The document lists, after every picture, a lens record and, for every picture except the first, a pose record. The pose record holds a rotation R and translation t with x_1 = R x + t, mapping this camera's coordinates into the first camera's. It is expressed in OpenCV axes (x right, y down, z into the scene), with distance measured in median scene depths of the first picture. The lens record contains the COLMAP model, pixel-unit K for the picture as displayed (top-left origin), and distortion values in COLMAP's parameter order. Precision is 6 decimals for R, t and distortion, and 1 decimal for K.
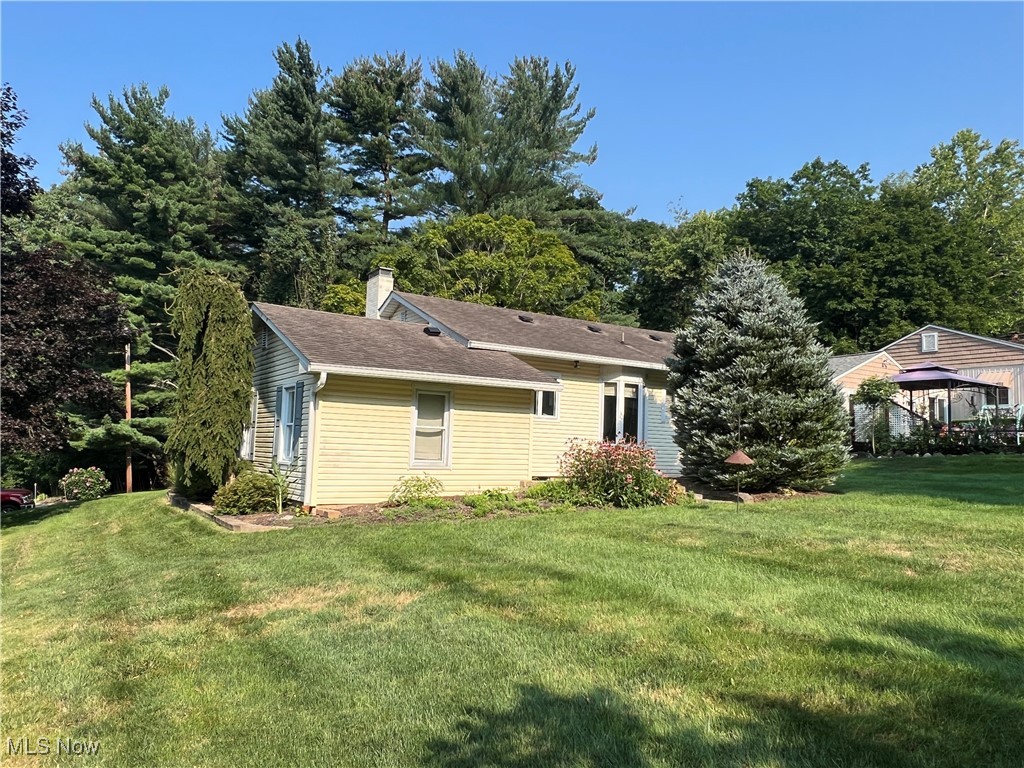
lens RADIAL K [[710.1, 0, 512.4], [0, 710.1, 385.3], [0, 0, 1]] dist [-0.003146, 0.007718]
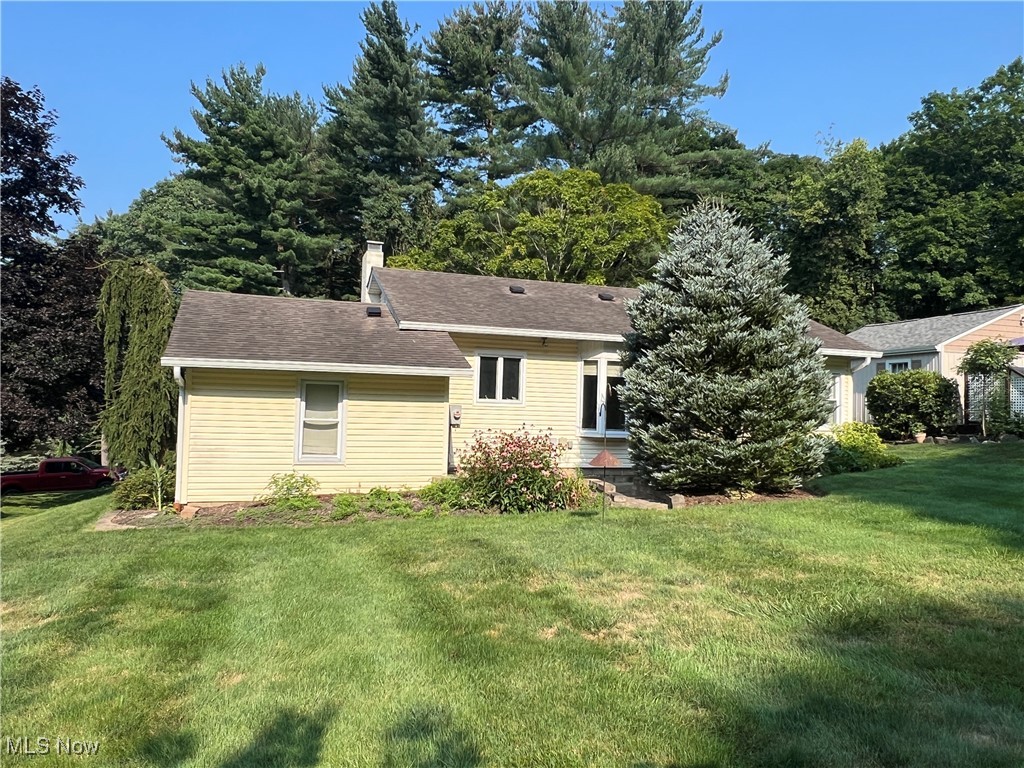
lens RADIAL K [[757.3, 0, 511.9], [0, 757.3, 382.0], [0, 0, 1]] dist [0.005148, -0.001075]
pose [[0.971369, -0.015872, -0.237044, 0.102410], [0.025931, 0.998888, 0.039381, -0.006402], [0.236155, -0.044401, 0.970700, 0.026973]]
